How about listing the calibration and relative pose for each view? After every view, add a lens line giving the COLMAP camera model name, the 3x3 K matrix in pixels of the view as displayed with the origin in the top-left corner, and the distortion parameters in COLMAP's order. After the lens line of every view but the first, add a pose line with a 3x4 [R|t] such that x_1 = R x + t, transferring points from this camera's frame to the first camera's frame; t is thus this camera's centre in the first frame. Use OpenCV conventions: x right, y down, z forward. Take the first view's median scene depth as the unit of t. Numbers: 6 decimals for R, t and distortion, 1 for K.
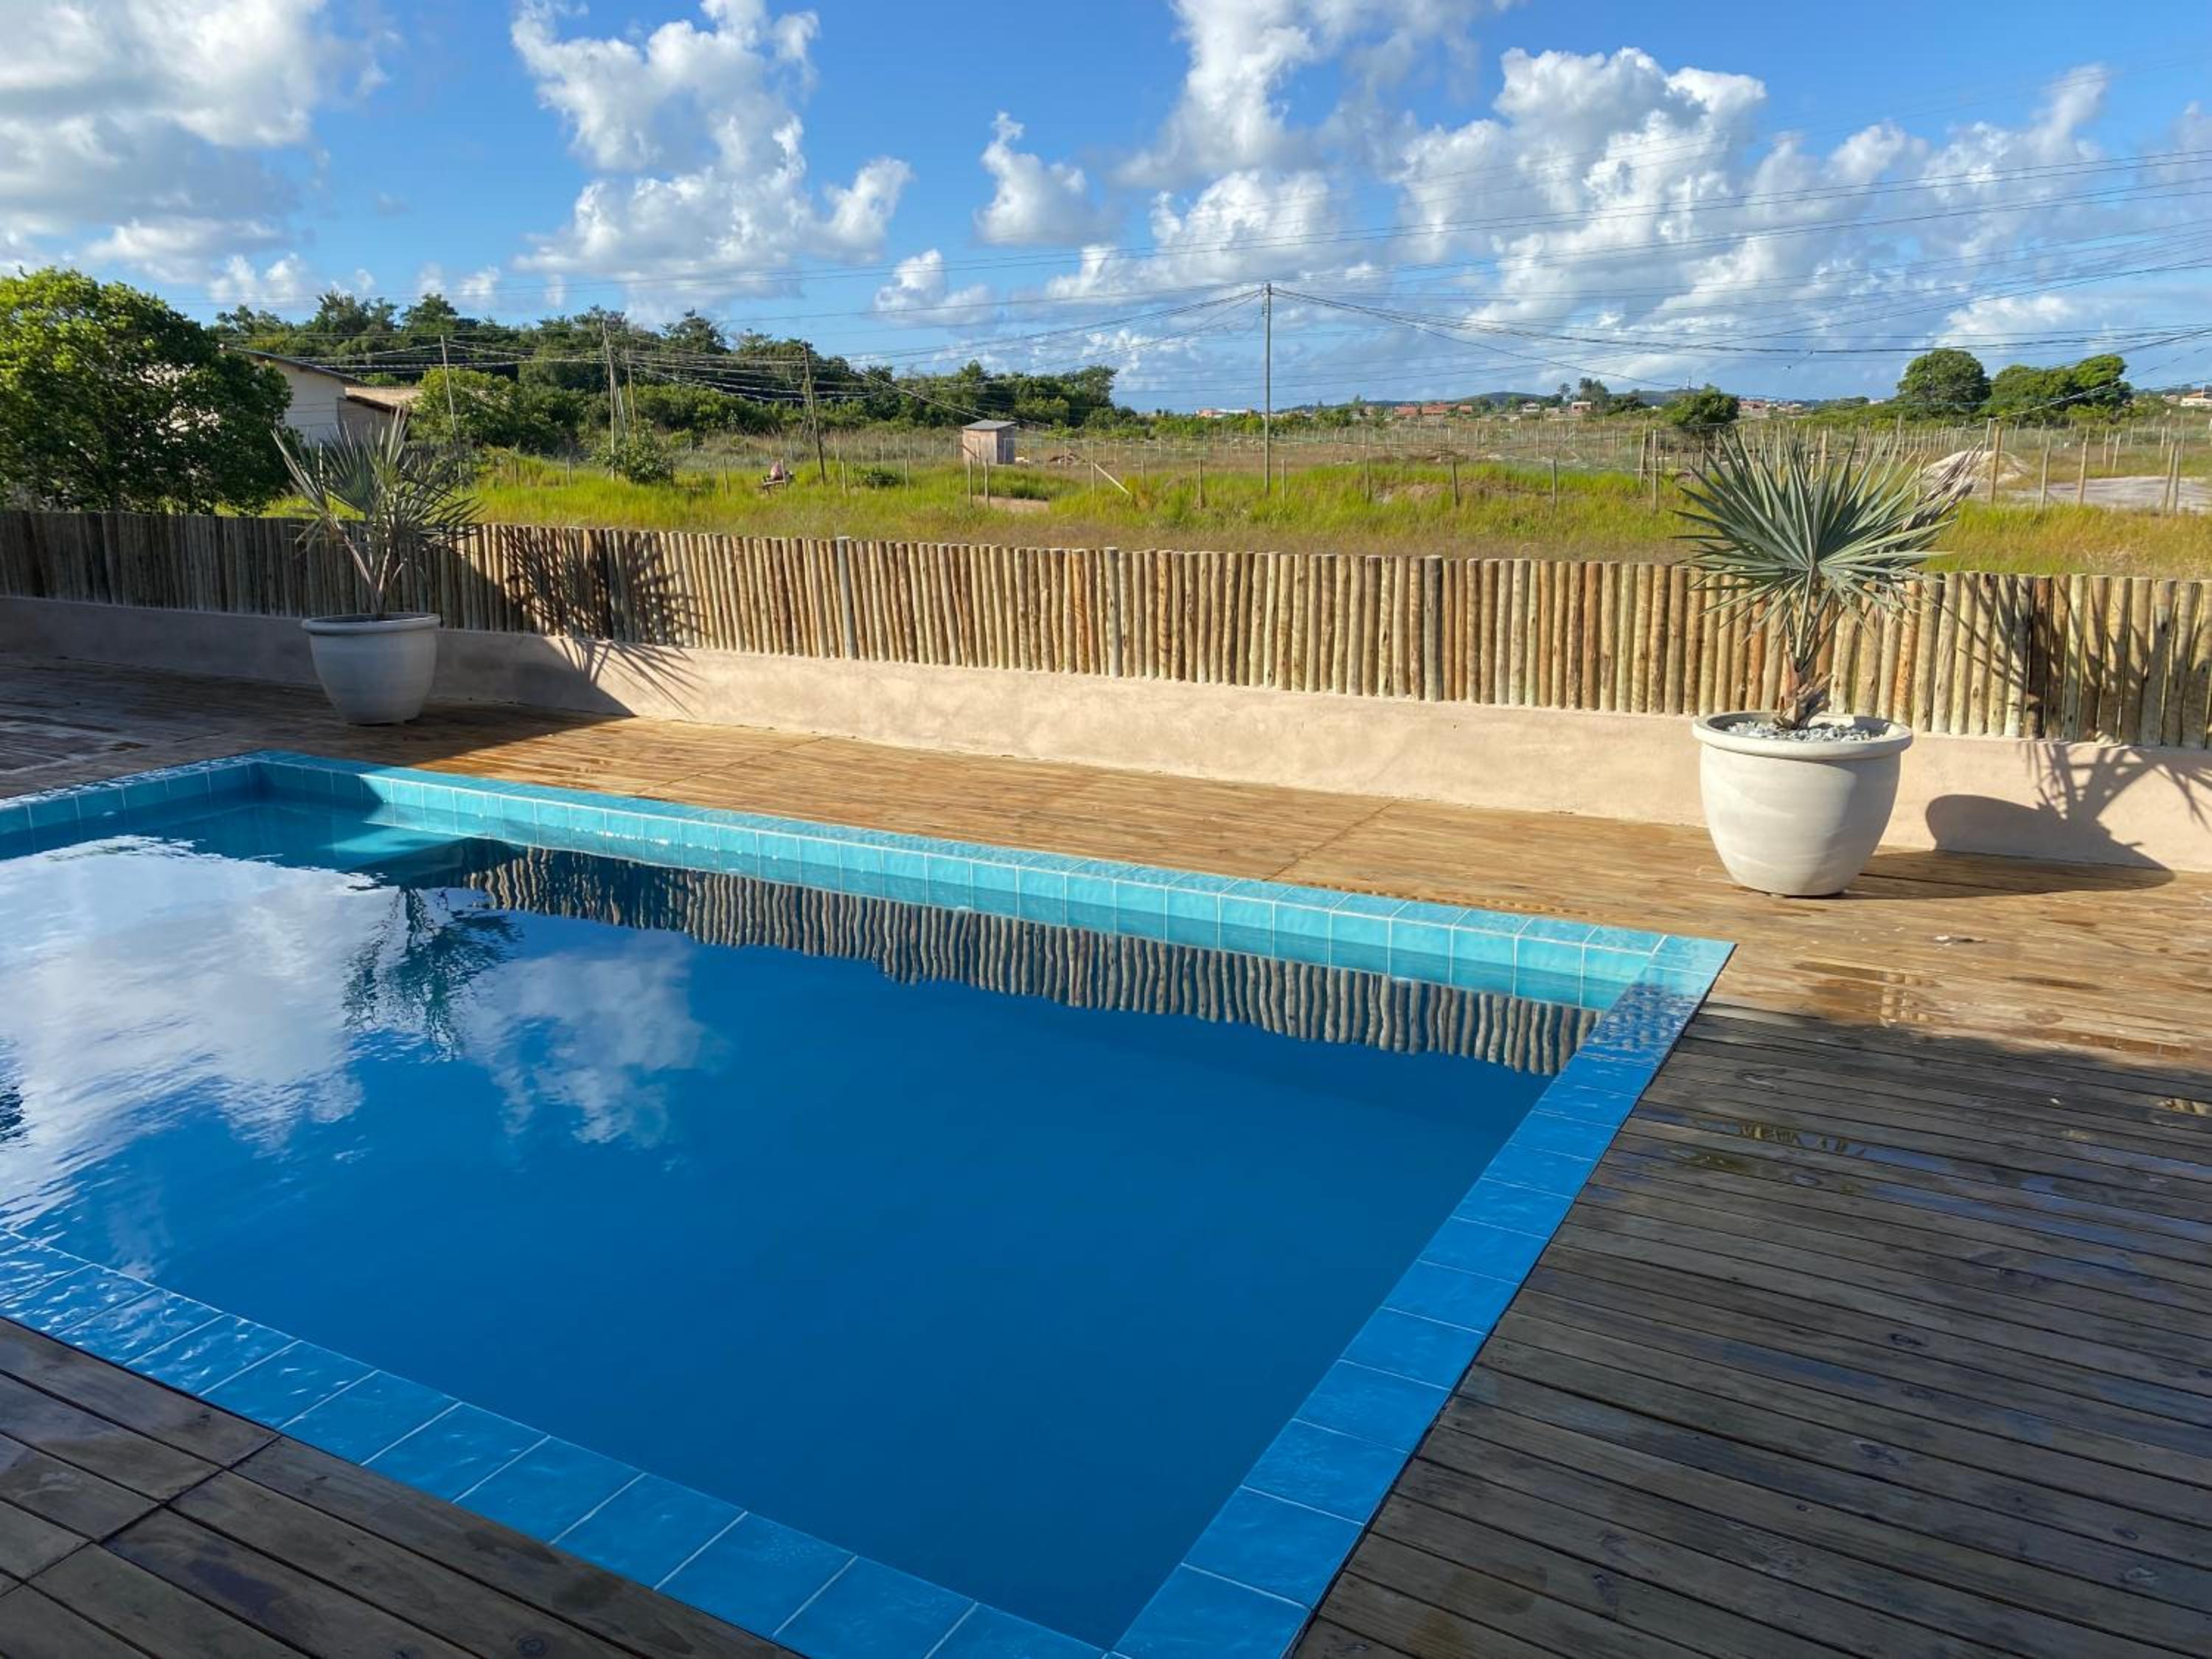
lens RADIAL K [[1690.6, 0, 1109.8], [0, 1690.6, 896.8], [0, 0, 1]] dist [-0.001867, -0.001421]
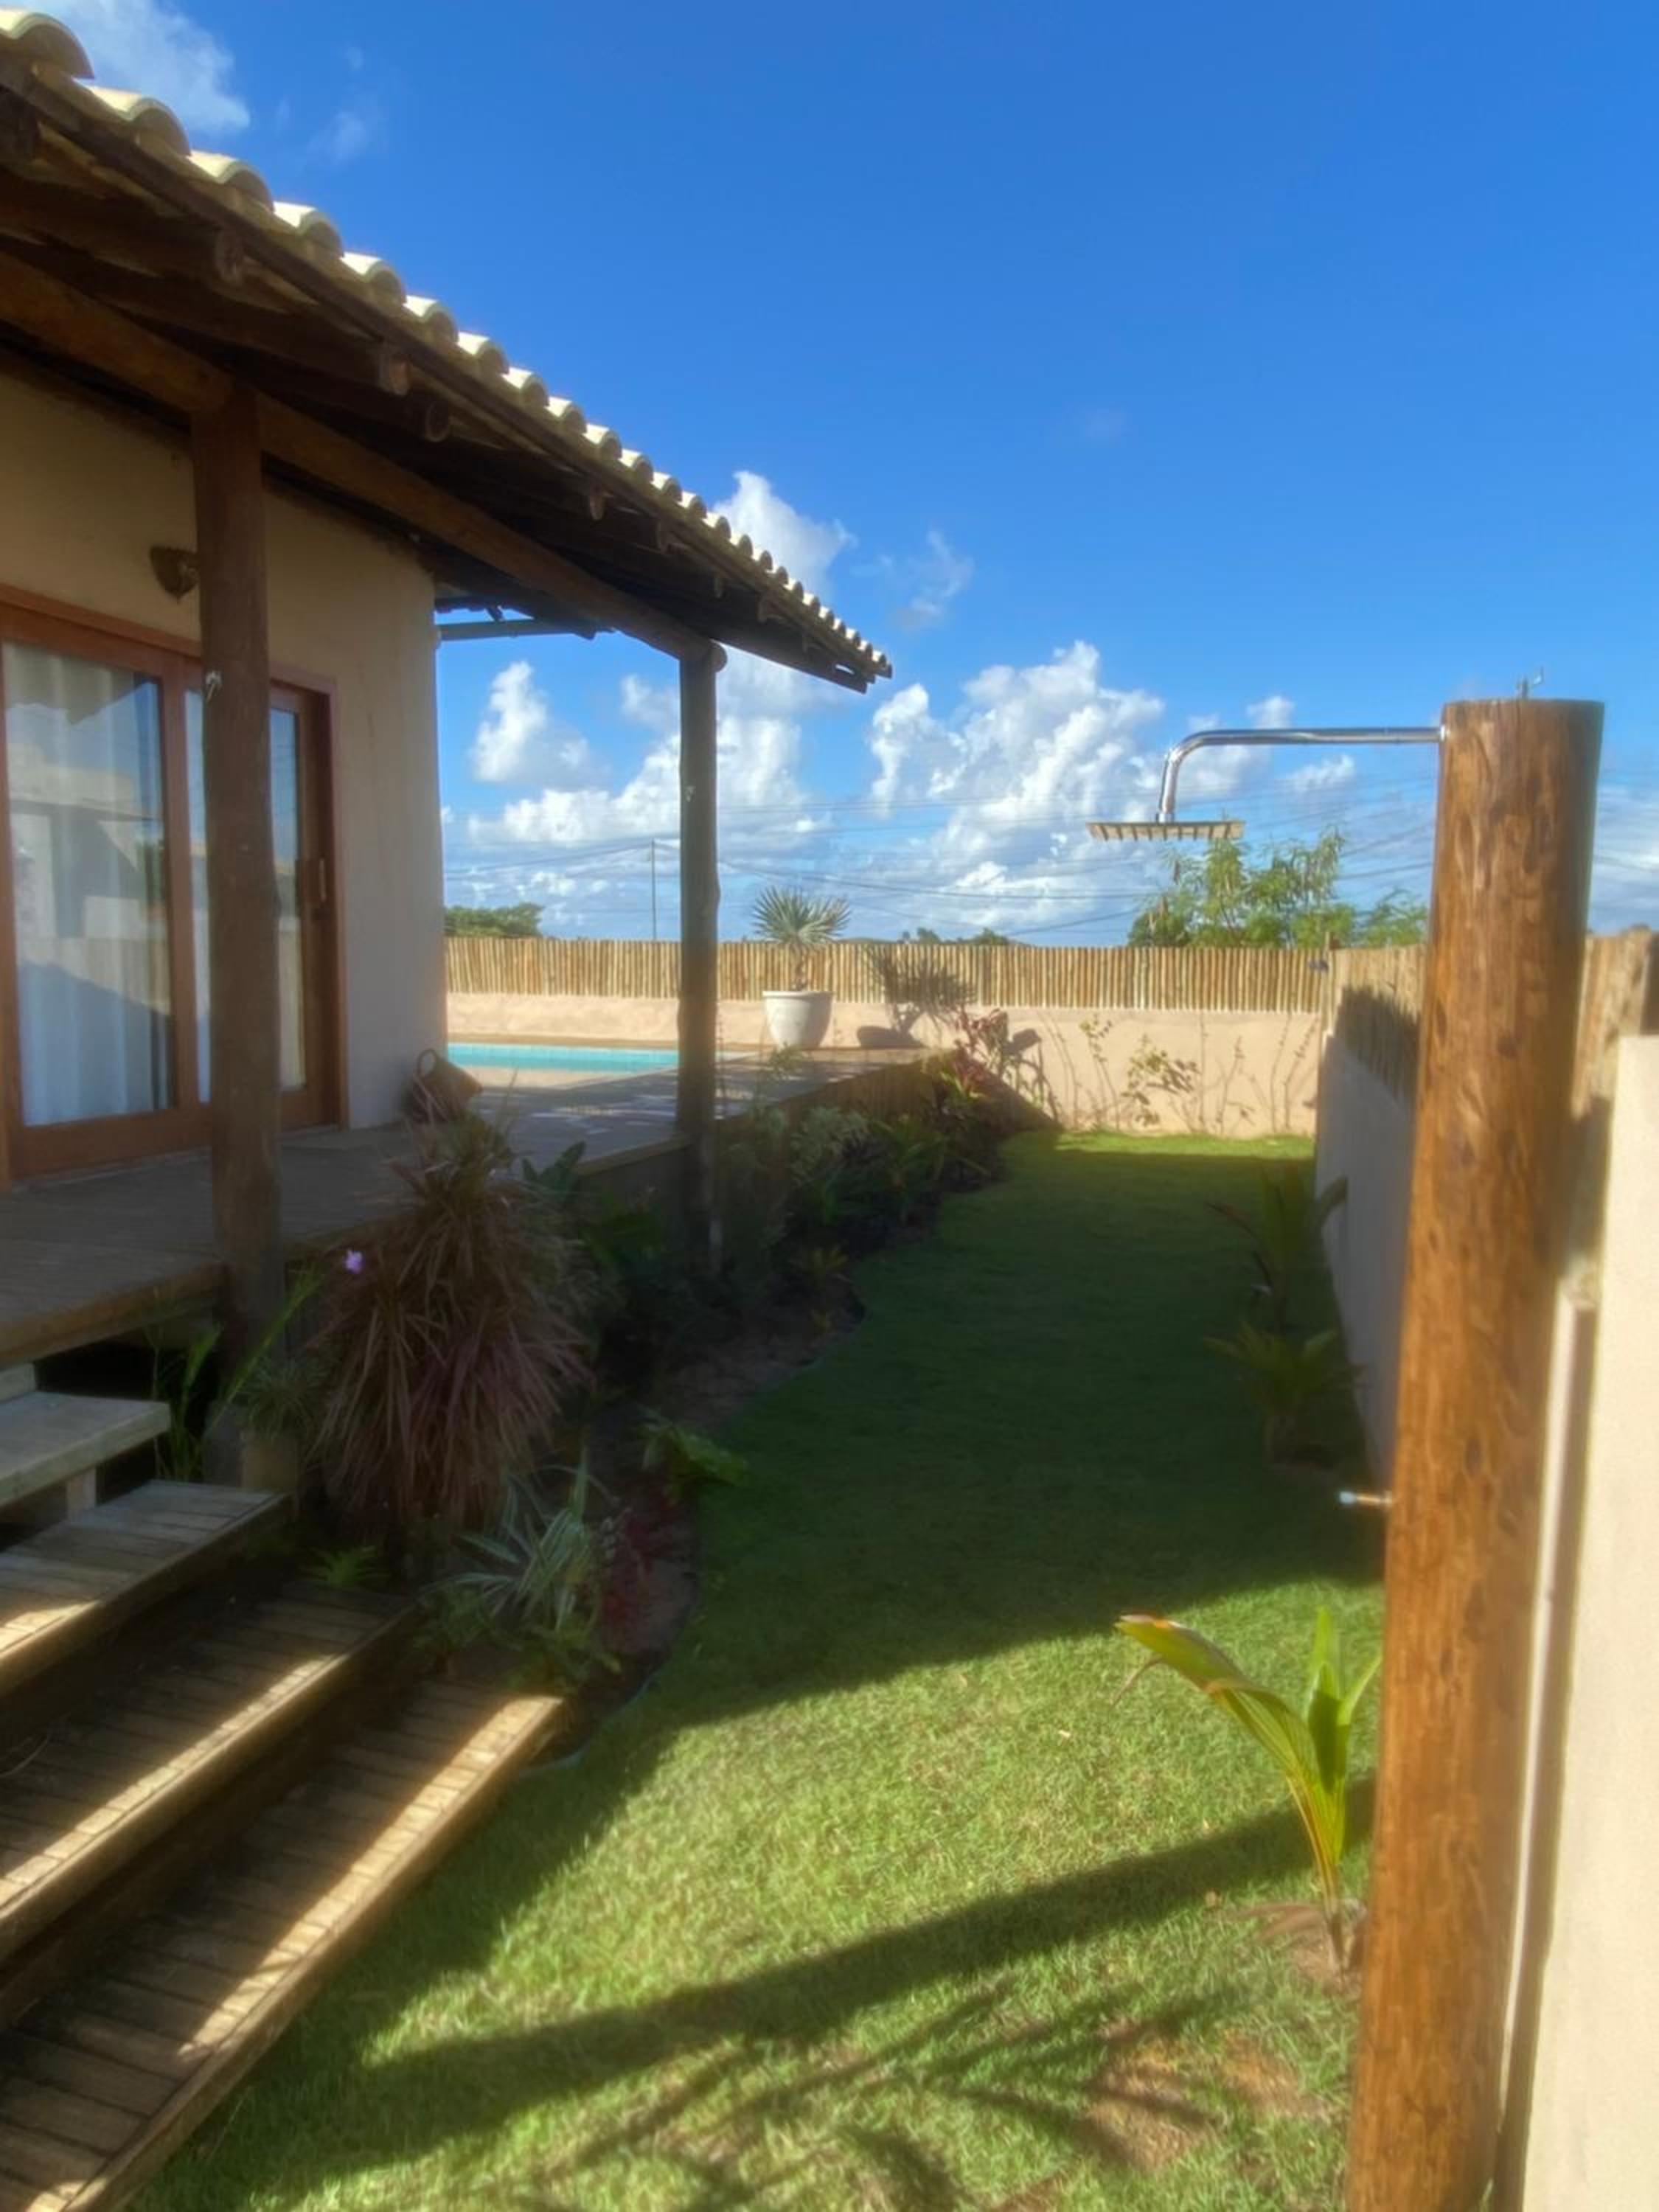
lens RADIAL K [[1423.0, 0, 819.5], [0, 1423.0, 1099.8], [0, 0, 1]] dist [0.055171, -0.061124]
pose [[0.977470, 0.003448, 0.211047, -0.037521], [0.034739, 0.983604, -0.176964, 0.307643], [-0.208197, 0.180308, 0.961323, -0.773777]]
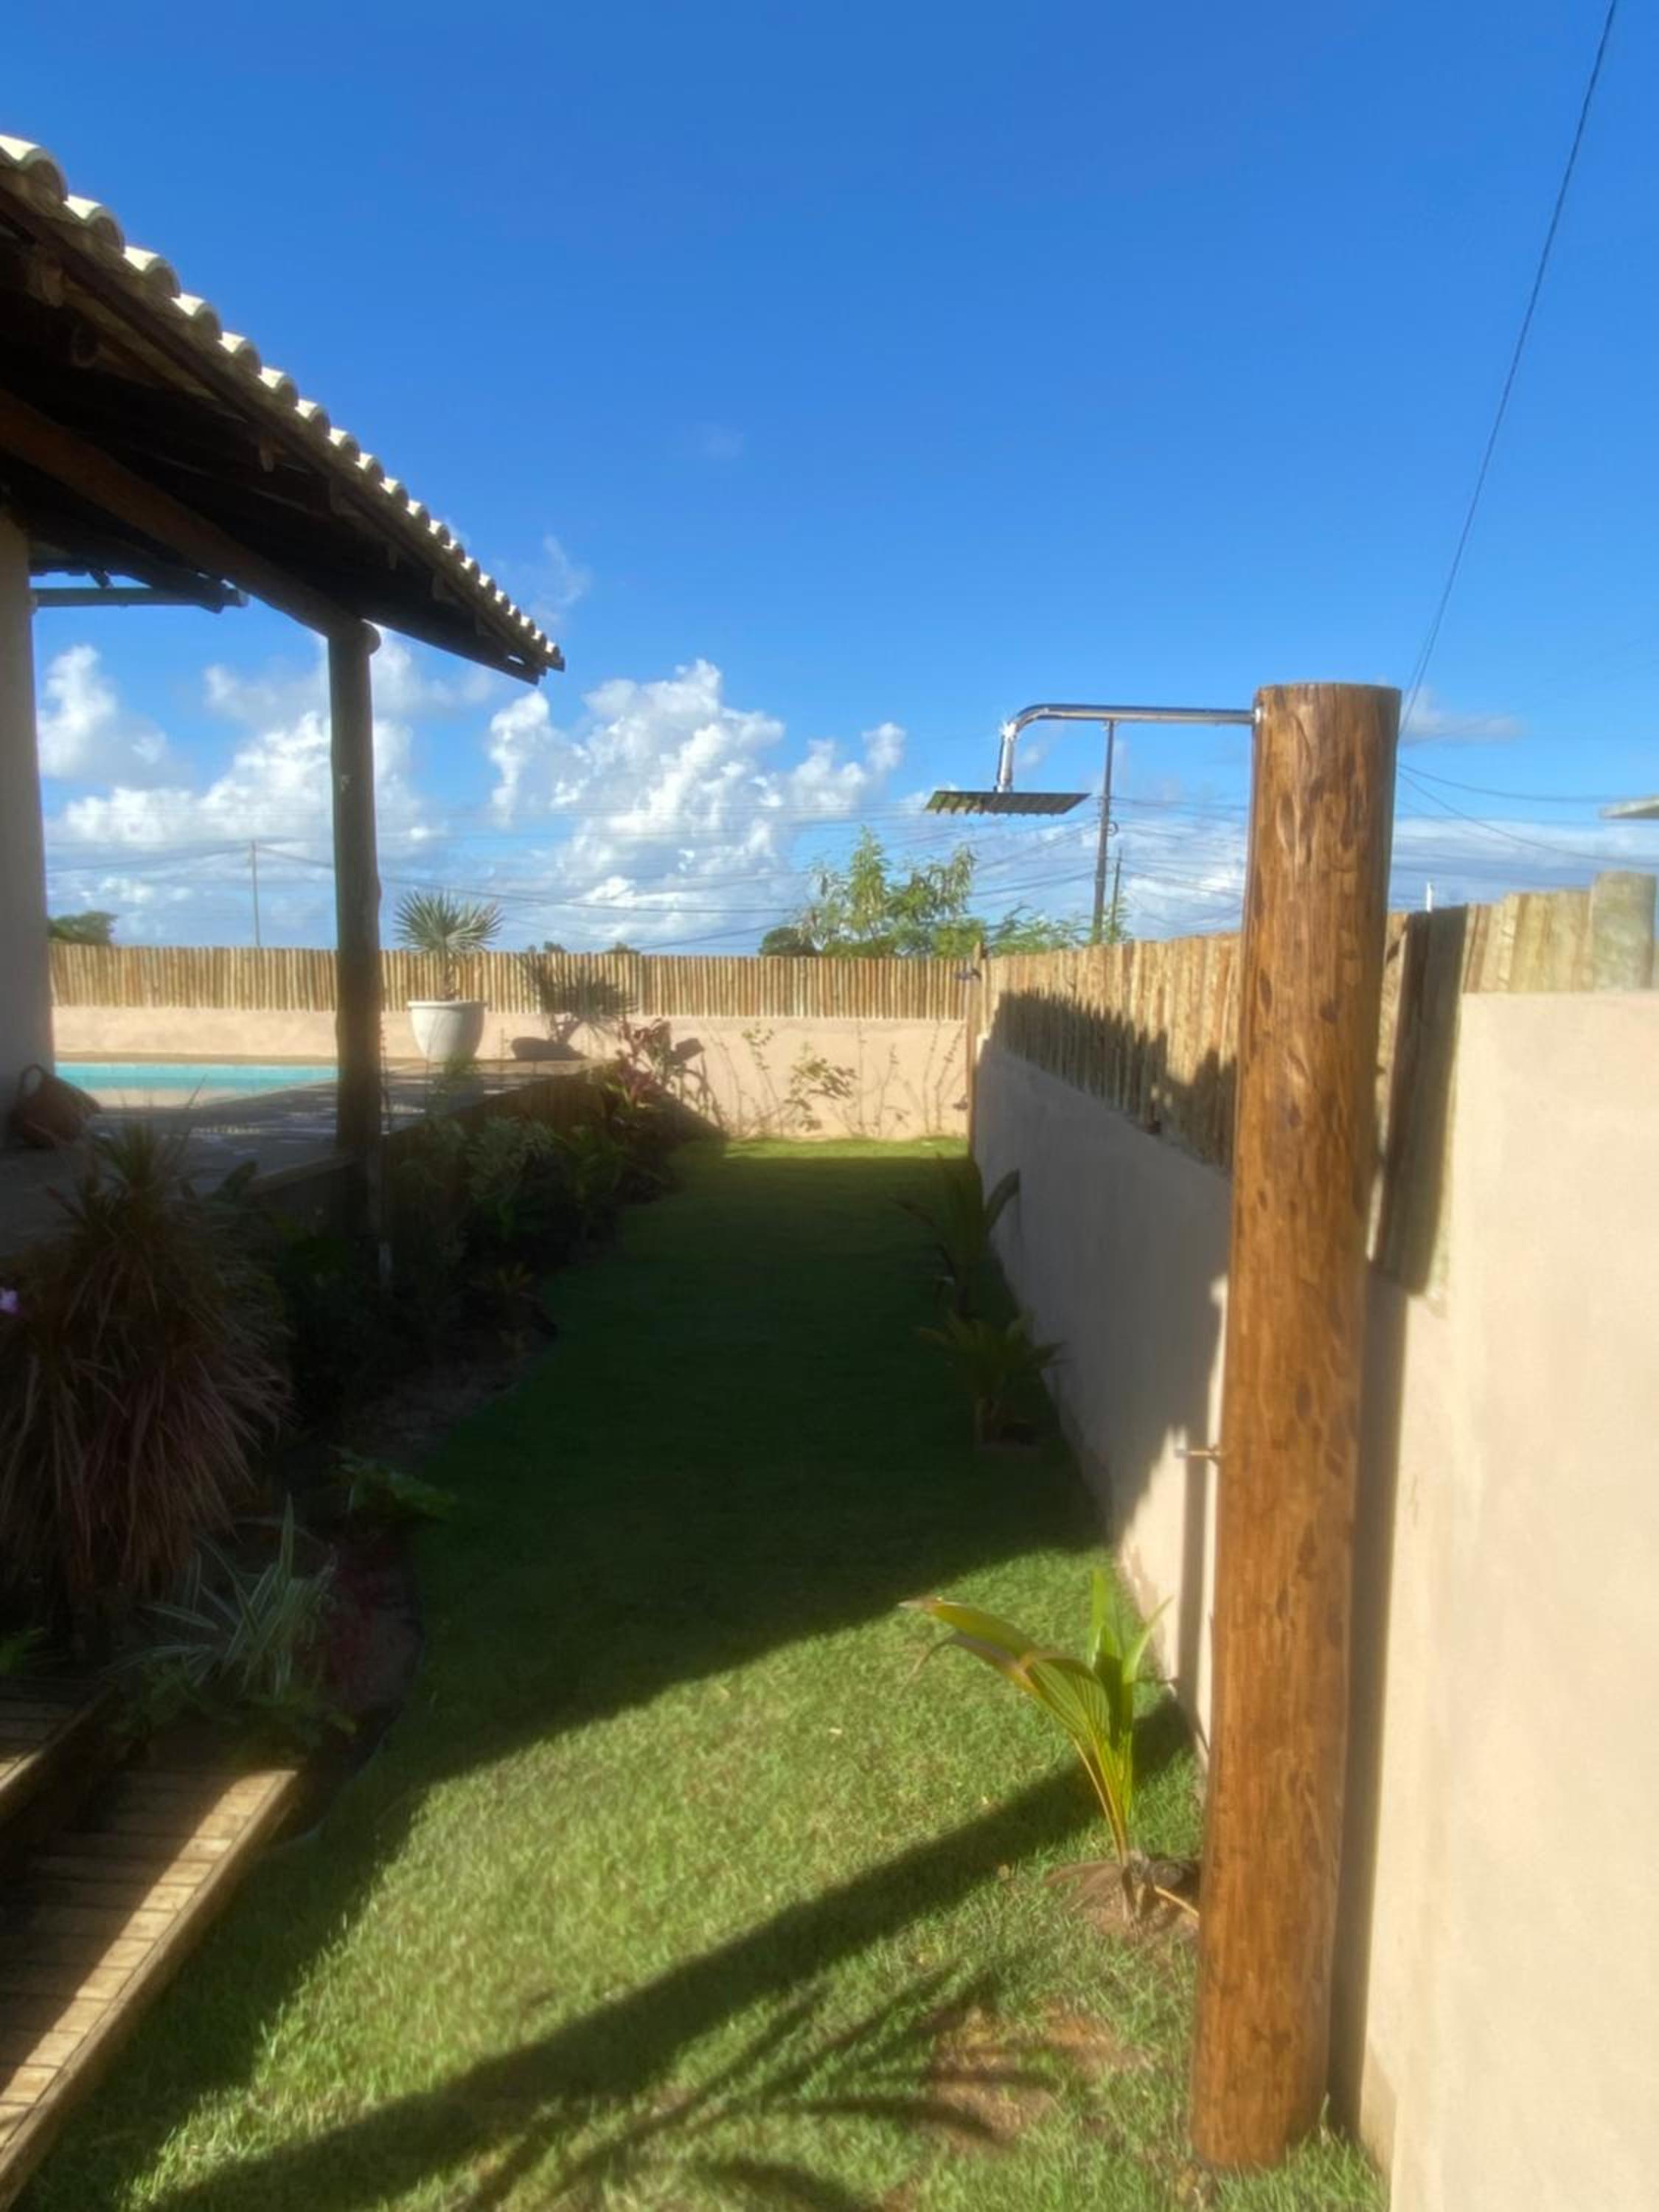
lens RADIAL K [[1432.5, 0, 829.5], [0, 1432.5, 1106.0], [0, 0, 1]] dist [0.049434, -0.058840]
pose [[0.890915, -0.019063, 0.453771, -0.059576], [0.104907, 0.980737, -0.164769, 0.308878], [-0.441889, 0.194398, 0.875753, -0.756722]]
